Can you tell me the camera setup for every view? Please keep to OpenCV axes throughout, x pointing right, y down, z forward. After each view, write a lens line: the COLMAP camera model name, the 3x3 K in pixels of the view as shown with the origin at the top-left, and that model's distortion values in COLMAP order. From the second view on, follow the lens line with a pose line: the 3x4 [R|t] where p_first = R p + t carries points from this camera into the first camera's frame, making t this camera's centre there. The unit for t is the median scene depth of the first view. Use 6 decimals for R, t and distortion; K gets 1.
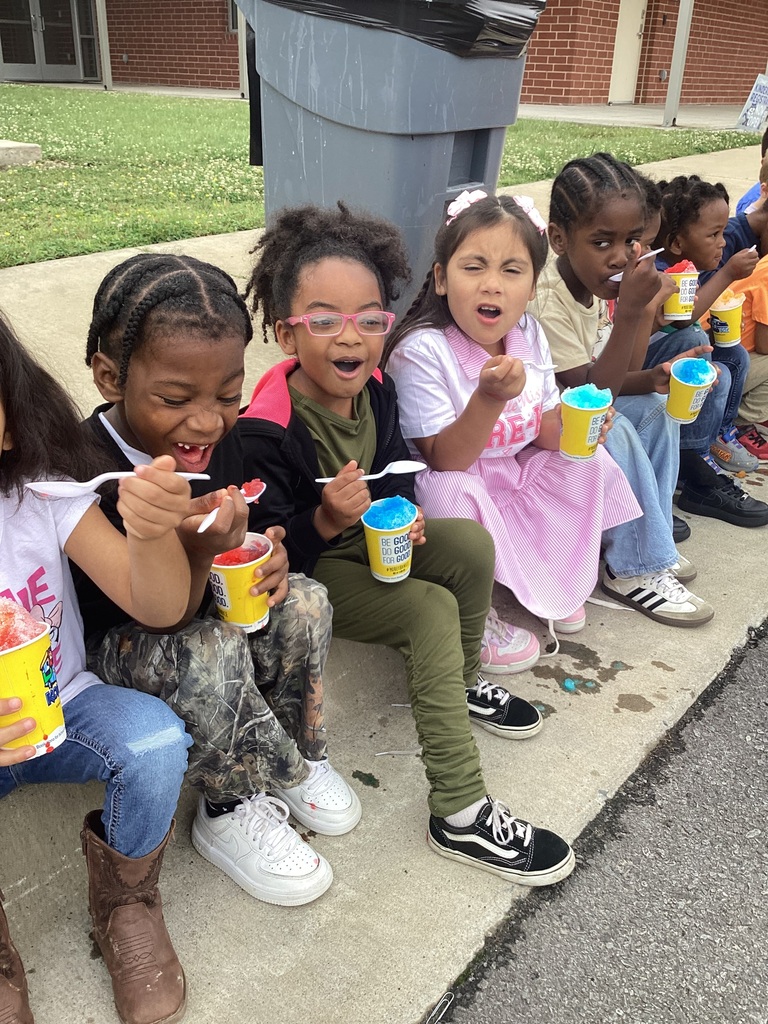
lens RADIAL K [[897.1, 0, 378.4], [0, 897.1, 505.7], [0, 0, 1]] dist [0.000302, -0.007143]
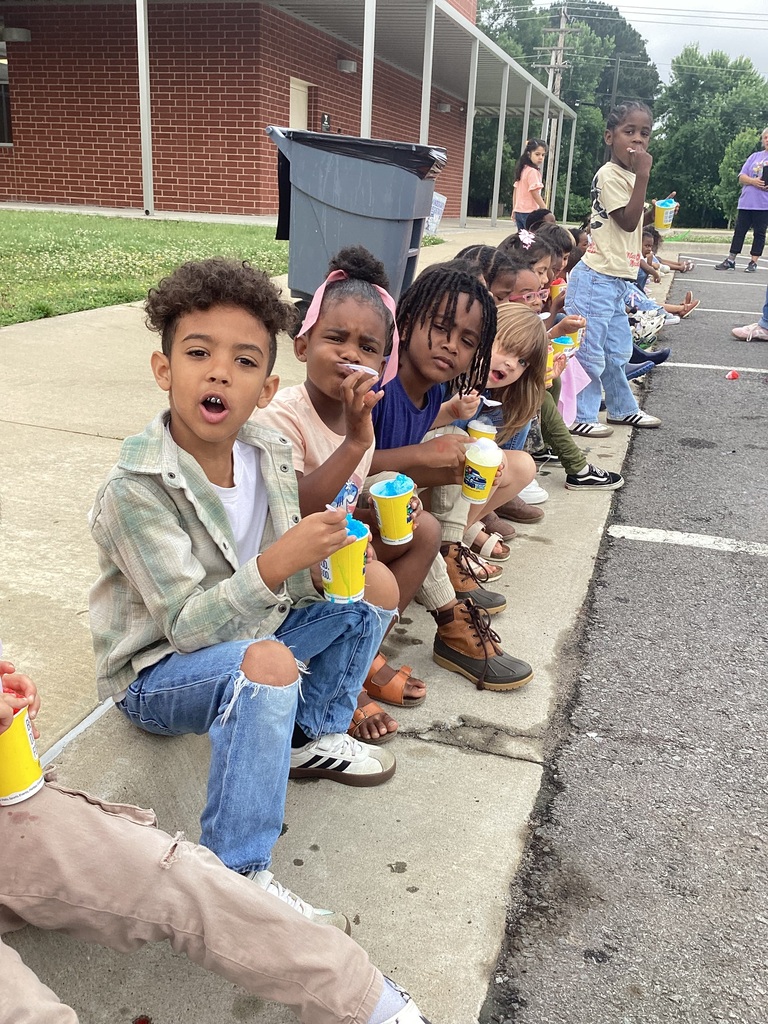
lens RADIAL K [[897.1, 0, 388.5], [0, 897.1, 517.6], [0, 0, 1]] dist [0.000302, -0.007143]
pose [[0.923157, -0.110357, 0.368241, -0.717710], [0.145978, 0.986792, -0.070230, 0.302951], [-0.355627, 0.118588, 0.927074, -0.598347]]
